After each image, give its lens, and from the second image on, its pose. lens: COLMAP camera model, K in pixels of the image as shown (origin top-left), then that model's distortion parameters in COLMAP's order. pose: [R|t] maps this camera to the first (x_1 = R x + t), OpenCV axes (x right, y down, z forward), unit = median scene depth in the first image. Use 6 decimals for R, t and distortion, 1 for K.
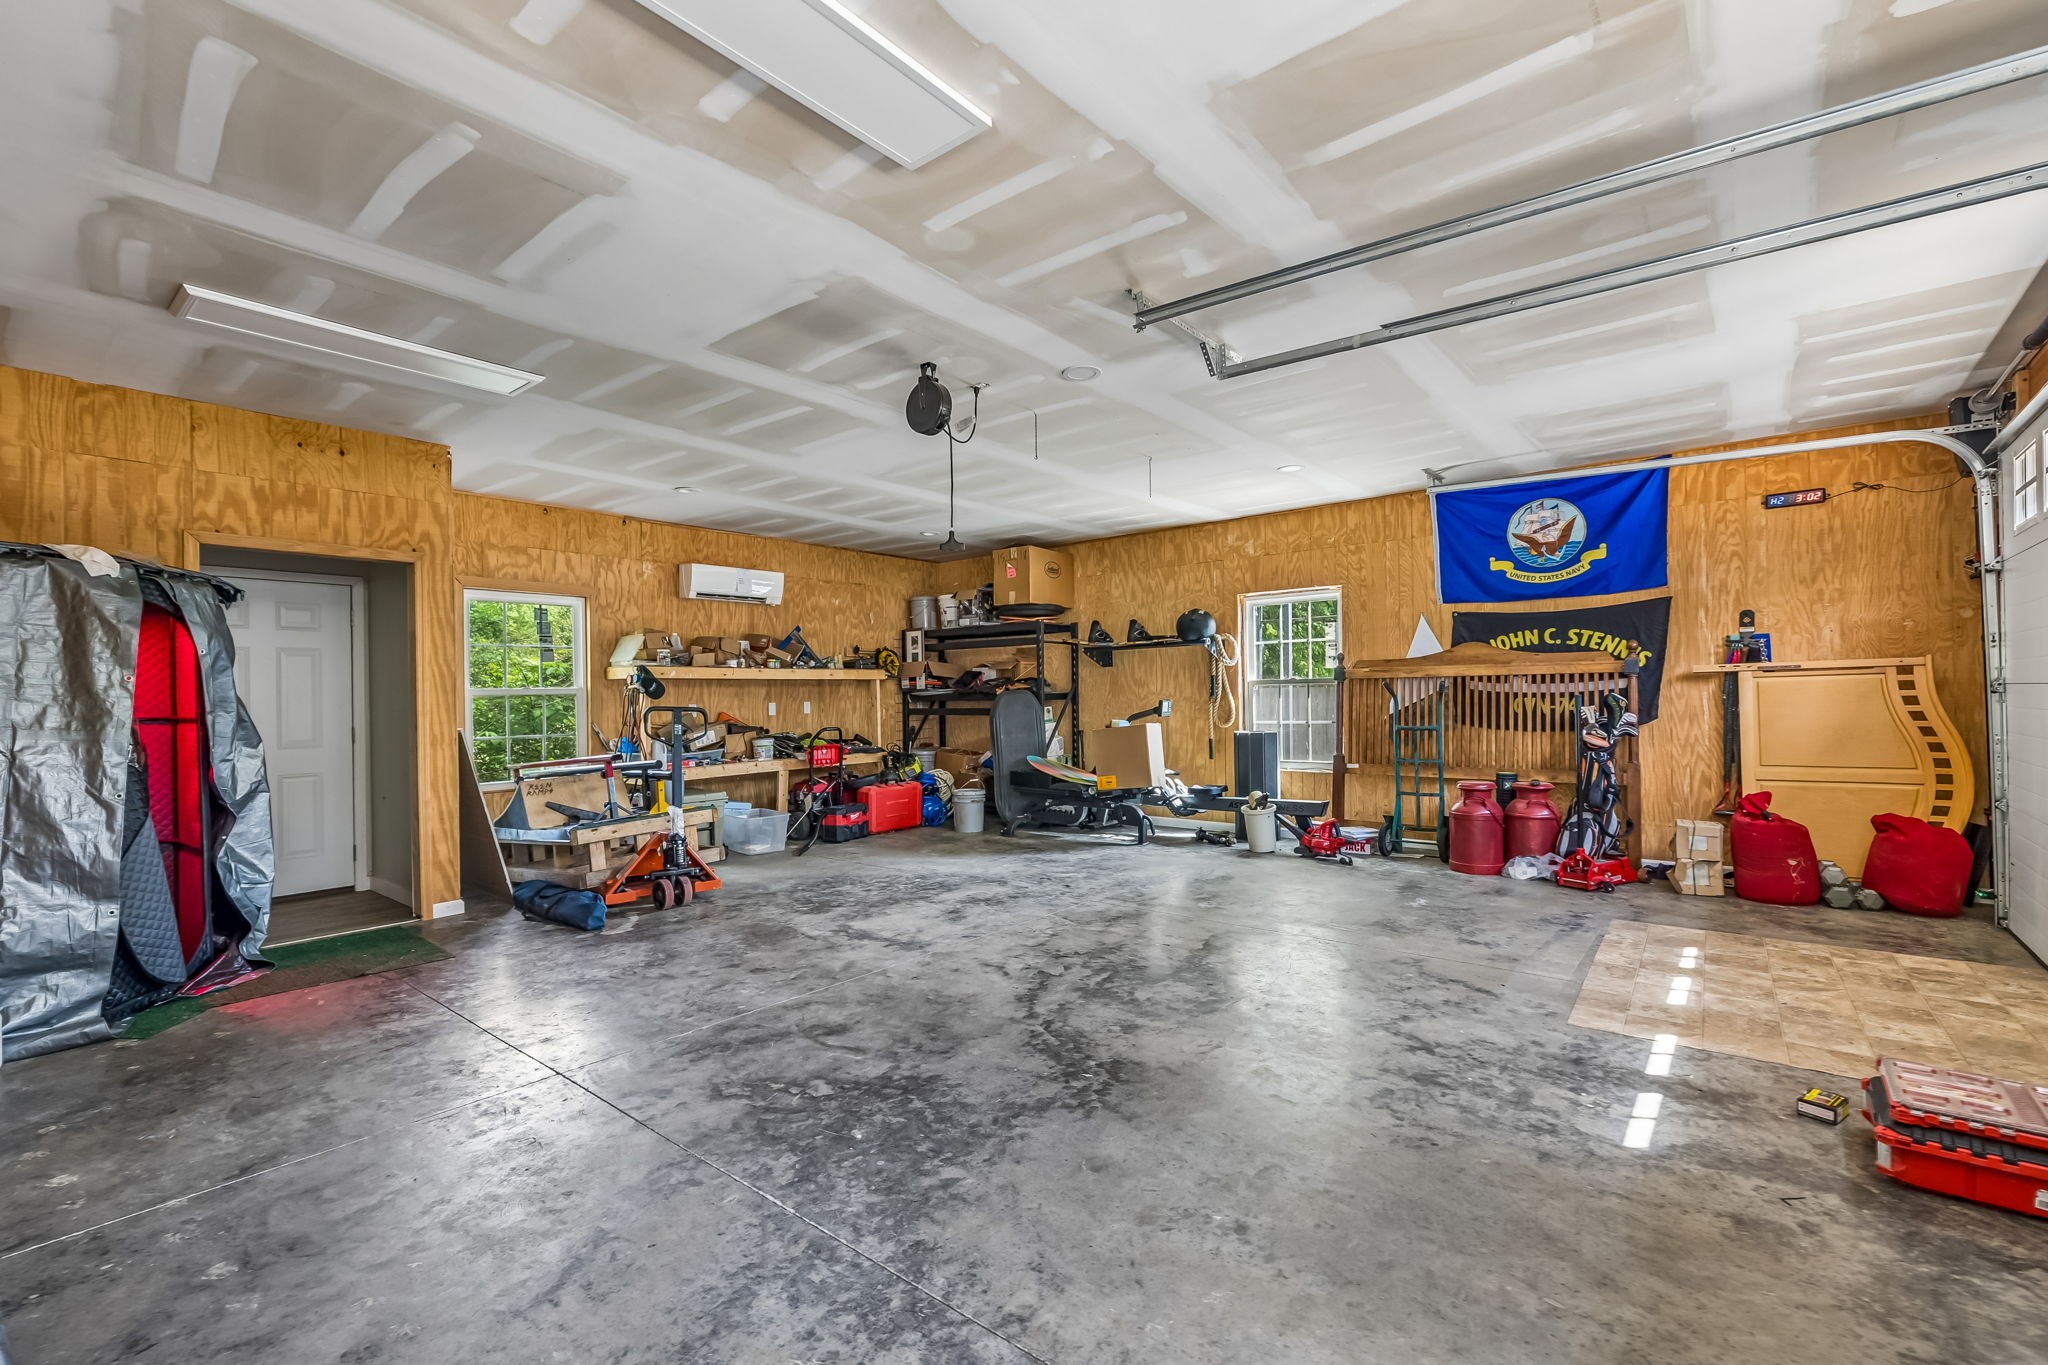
lens RADIAL K [[864.4, 0, 1034.2], [0, 864.4, 689.5], [0, 0, 1]] dist [0.001314, -0.000364]
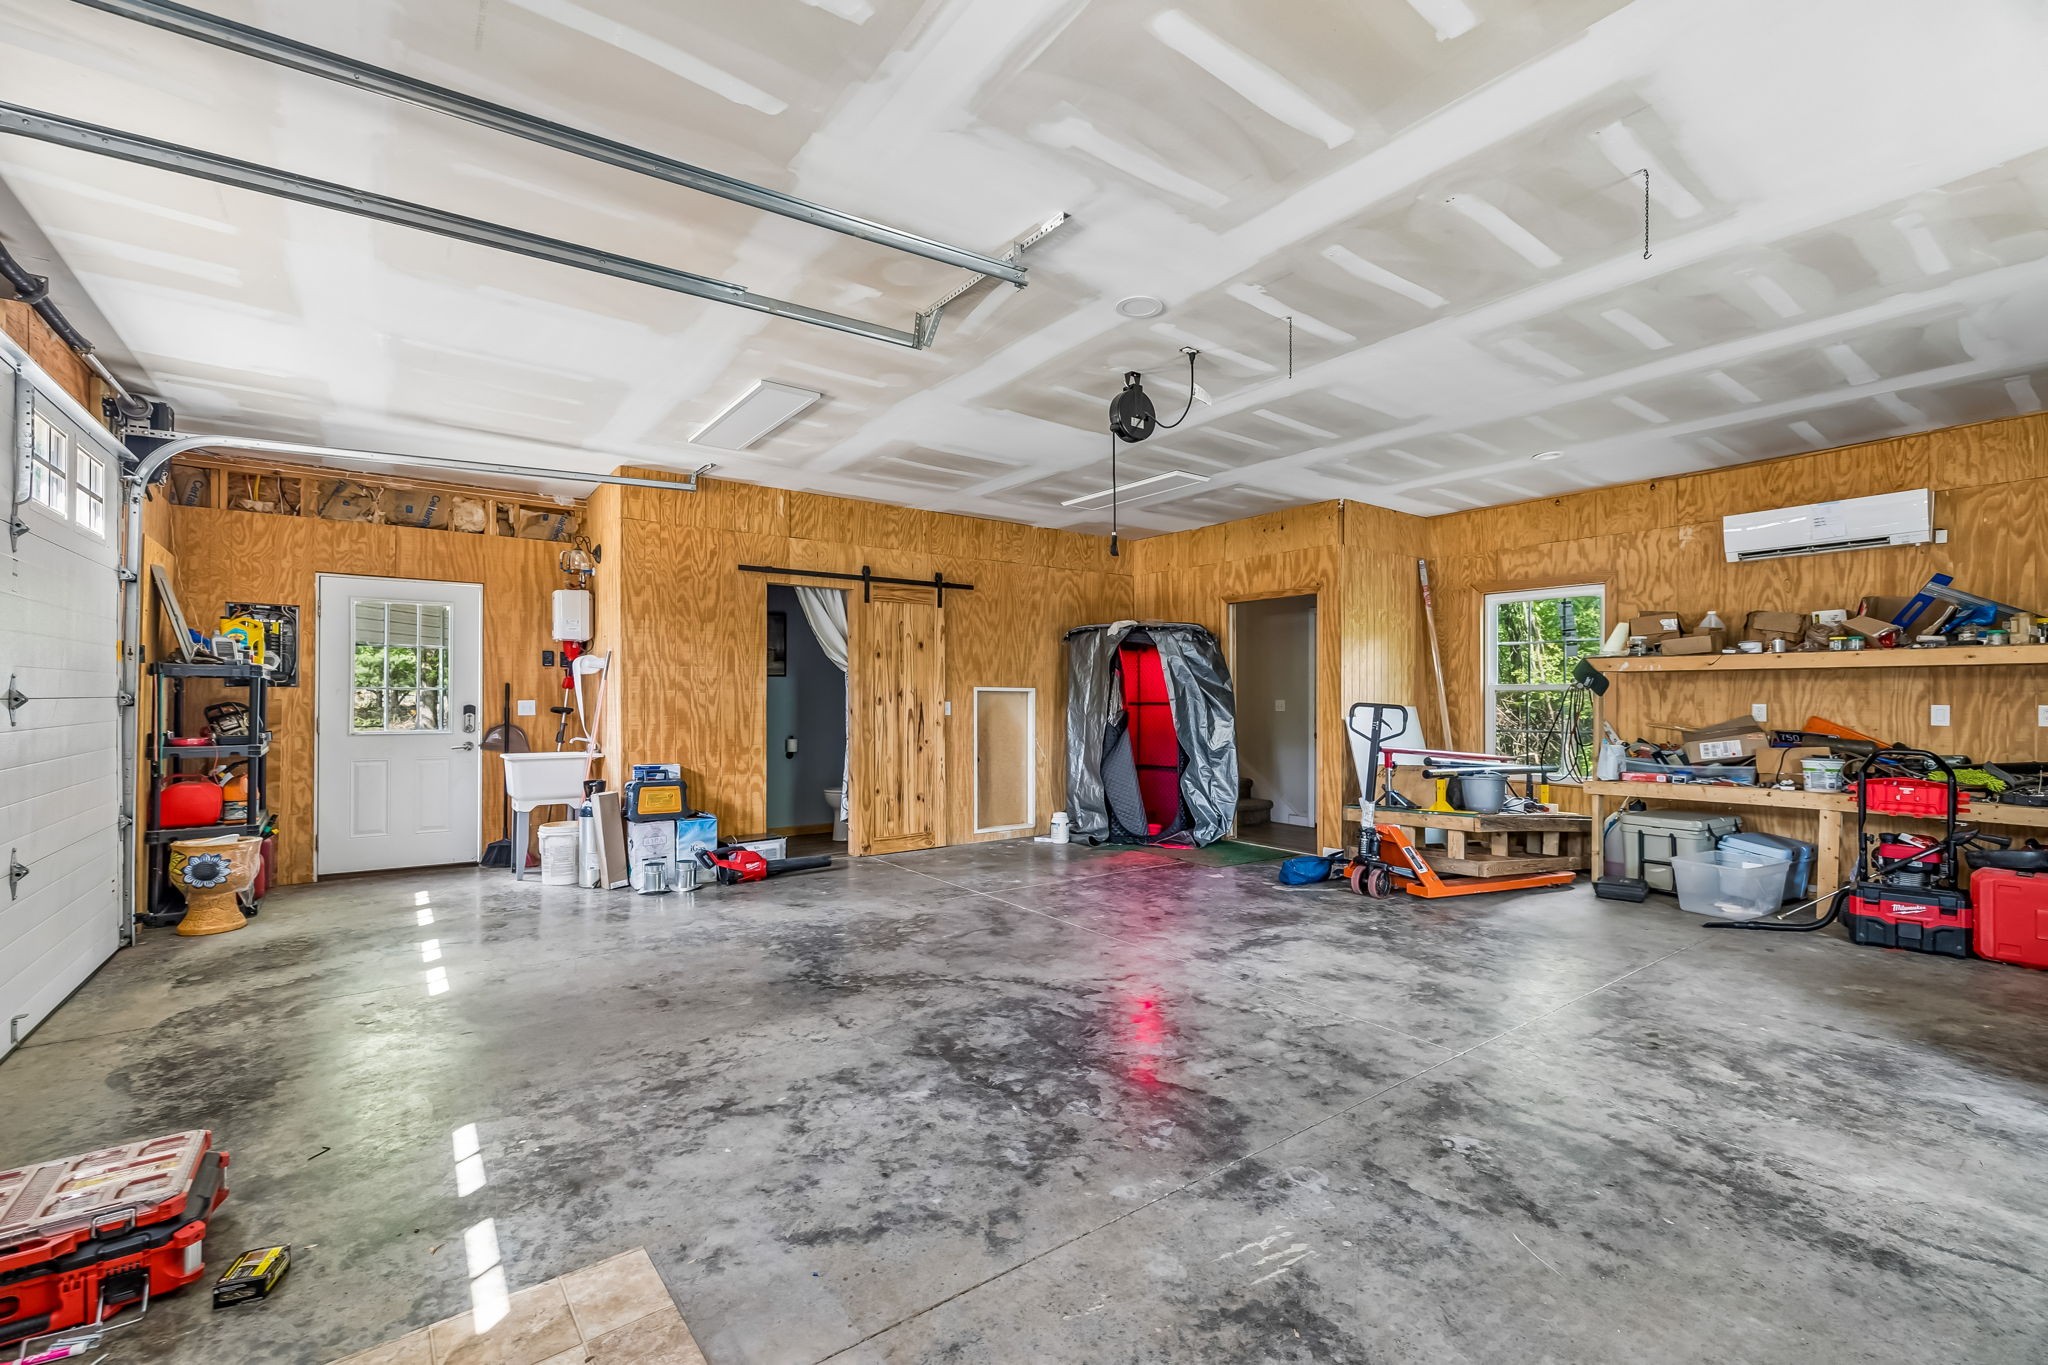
lens RADIAL K [[864.4, 0, 1034.2], [0, 864.4, 689.5], [0, 0, 1]] dist [0.001314, -0.000364]
pose [[-0.229844, 0.005530, -0.973212, 1.001924], [0.006721, 0.999969, 0.004095, -0.005246], [0.973204, -0.005600, -0.229874, 1.236354]]
